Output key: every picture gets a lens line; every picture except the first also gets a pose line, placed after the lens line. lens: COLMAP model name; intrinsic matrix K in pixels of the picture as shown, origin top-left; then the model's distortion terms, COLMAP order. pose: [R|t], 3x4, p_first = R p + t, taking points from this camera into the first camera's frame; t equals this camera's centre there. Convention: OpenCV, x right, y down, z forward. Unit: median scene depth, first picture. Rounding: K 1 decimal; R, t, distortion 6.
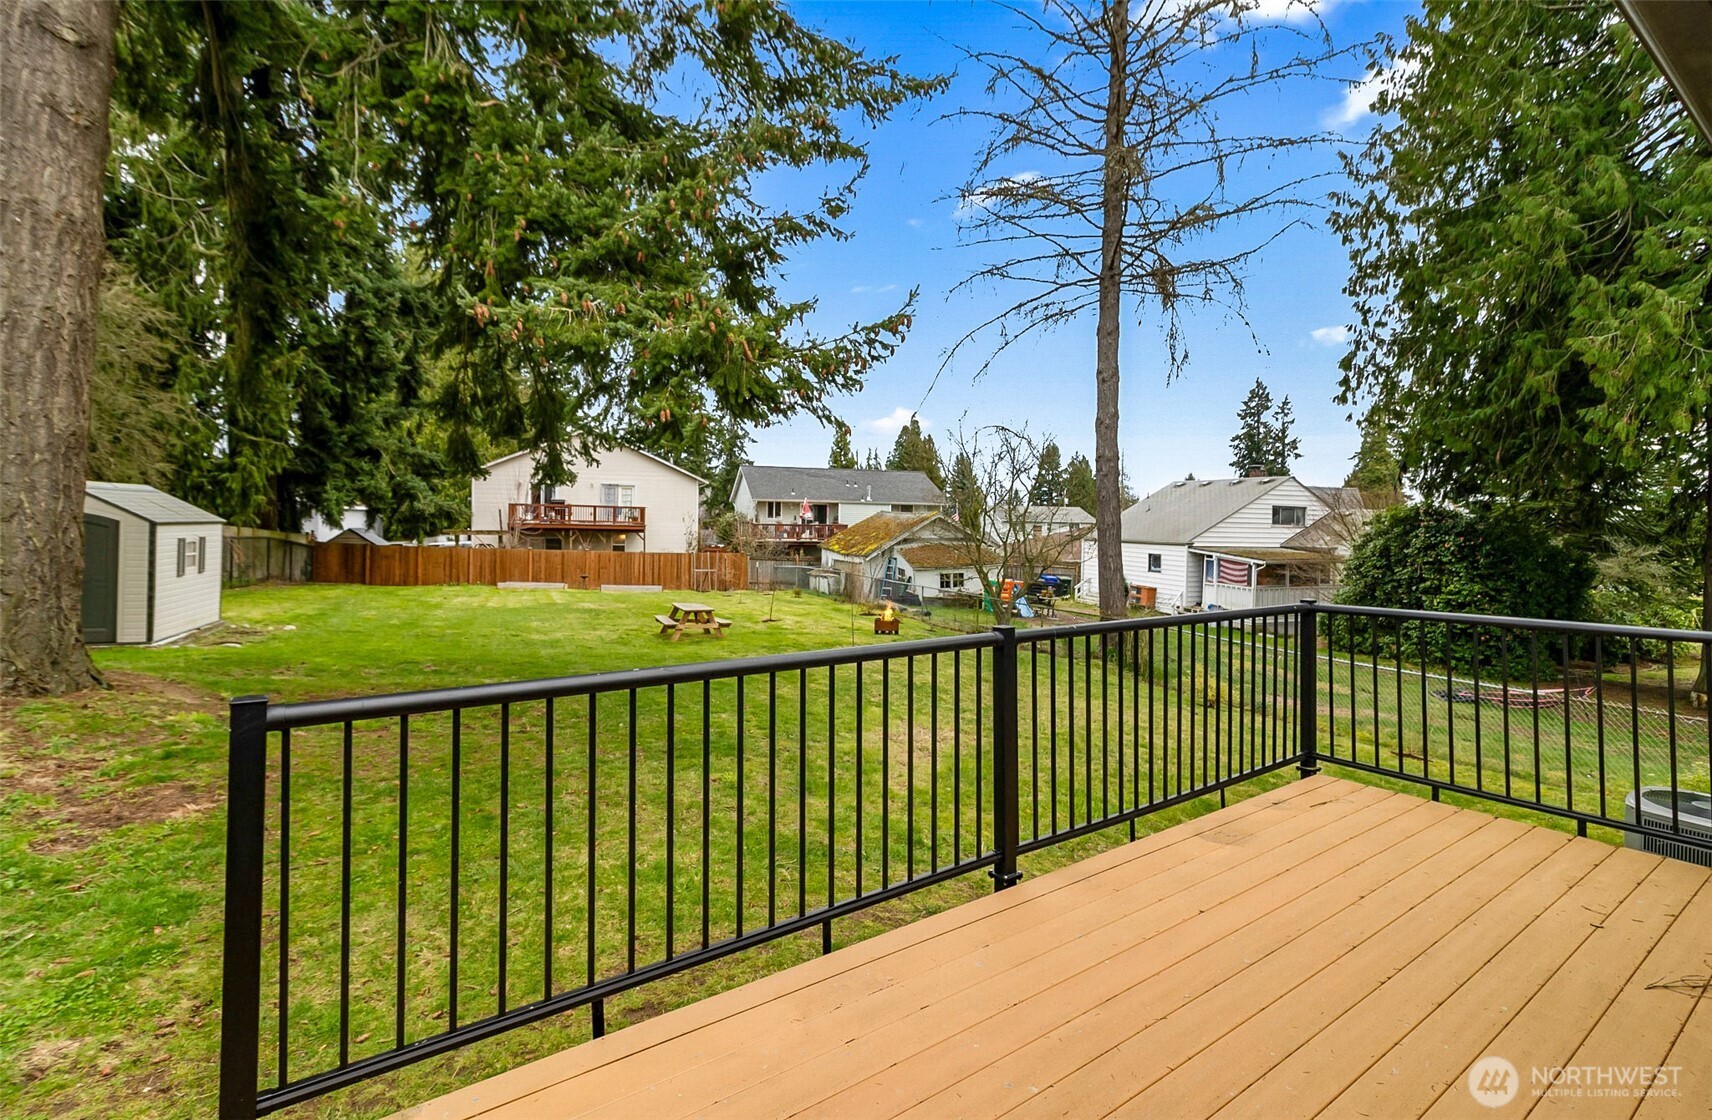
lens RADIAL K [[765.0, 0, 874.0], [0, 765.0, 513.3], [0, 0, 1]] dist [-0.001255, -0.000043]
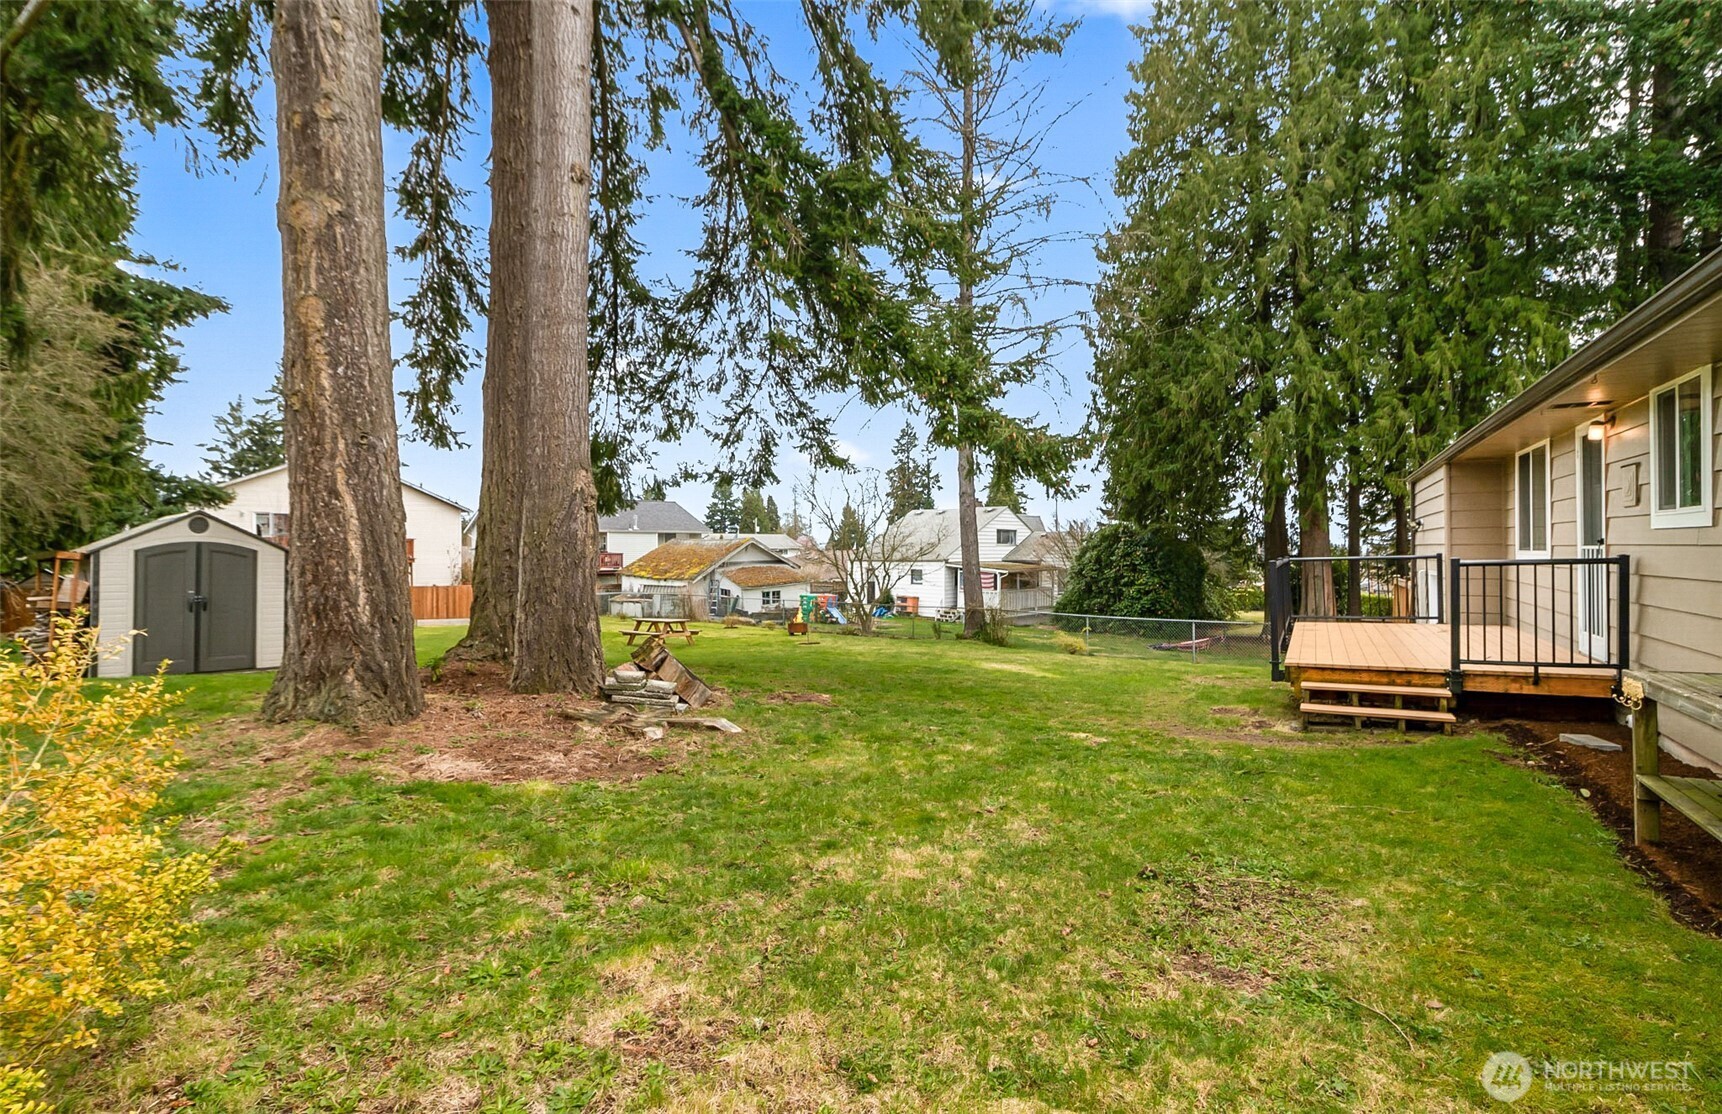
lens RADIAL K [[769.5, 0, 861.6], [0, 769.5, 556.2], [0, 0, 1]] dist [-0.001255, -0.000043]
pose [[0.912356, -0.025793, 0.408584, -0.253295], [0.018547, 0.999593, 0.021686, 0.004256], [-0.408977, -0.012207, 0.912463, -0.104961]]
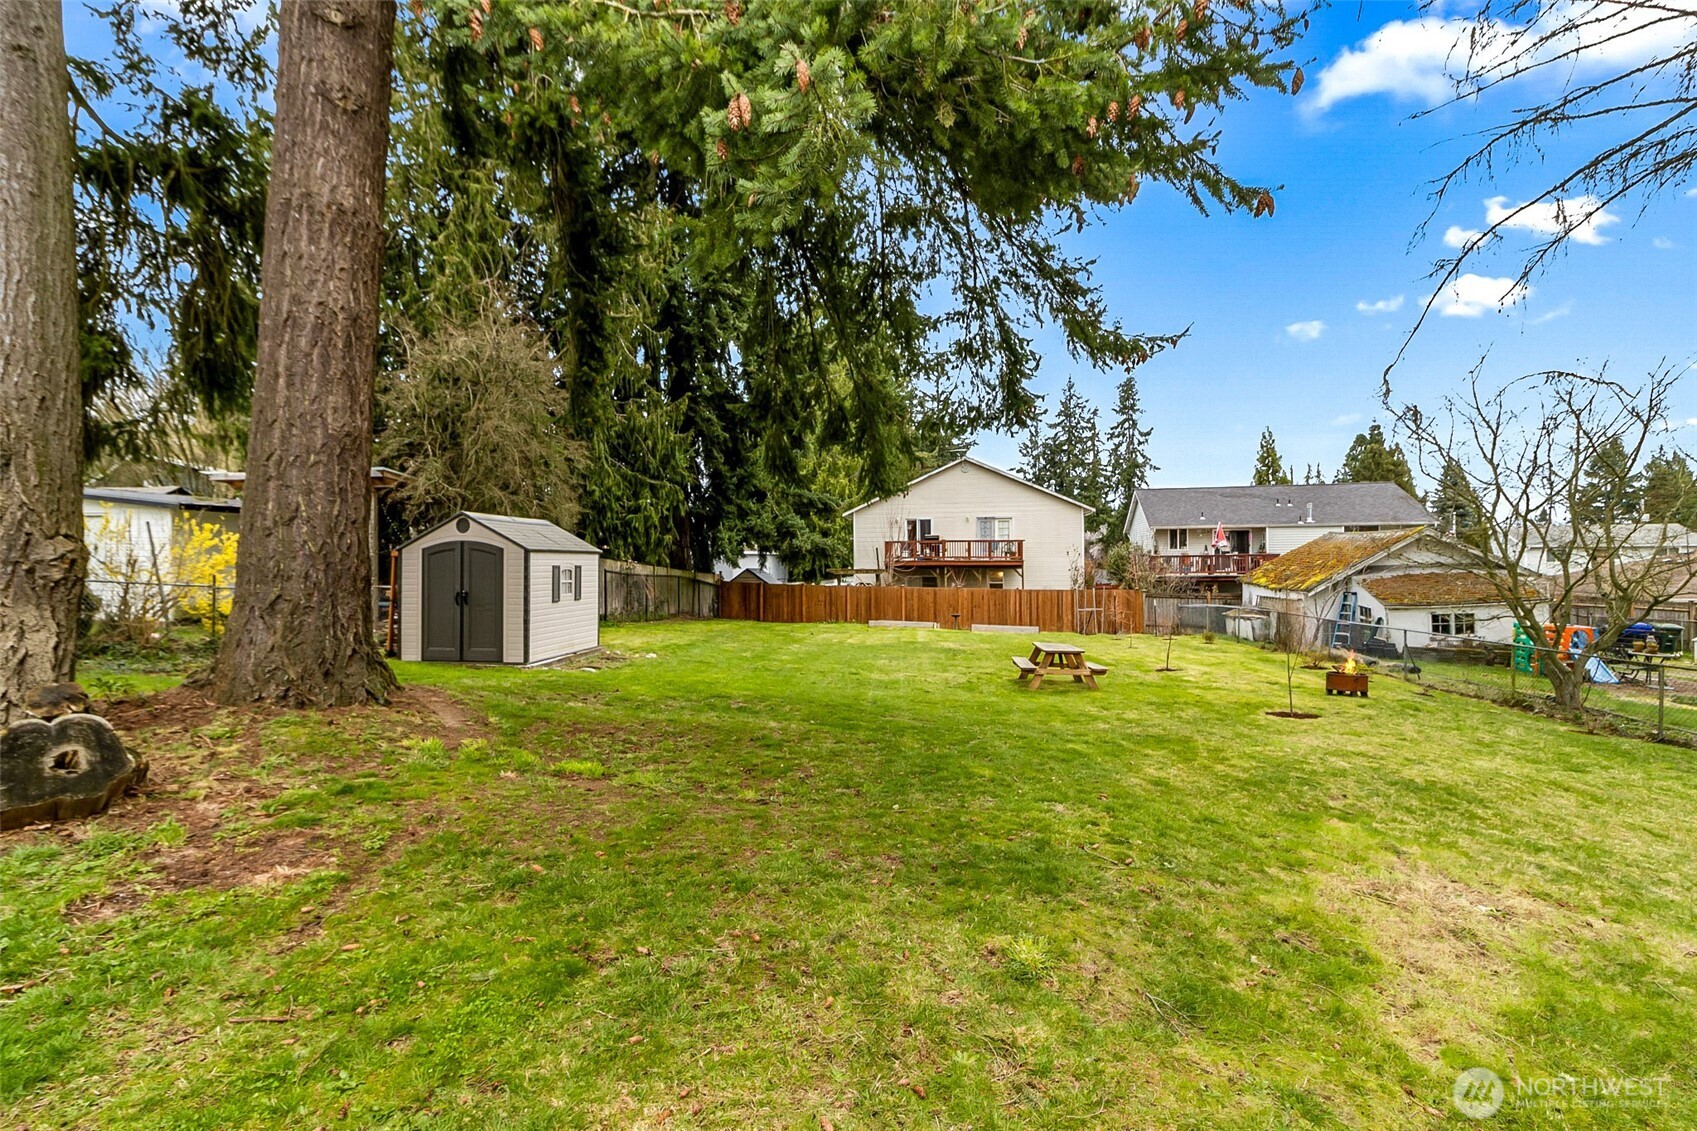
lens RADIAL K [[810.2, 0, 847.7], [0, 810.2, 570.4], [0, 0, 1]] dist [0.000427, 0.003235]
pose [[0.865172, -0.021320, -0.501023, -0.002532], [0.029932, 0.999510, 0.009154, 0.017317], [0.500582, -0.022917, 0.865386, 0.101836]]
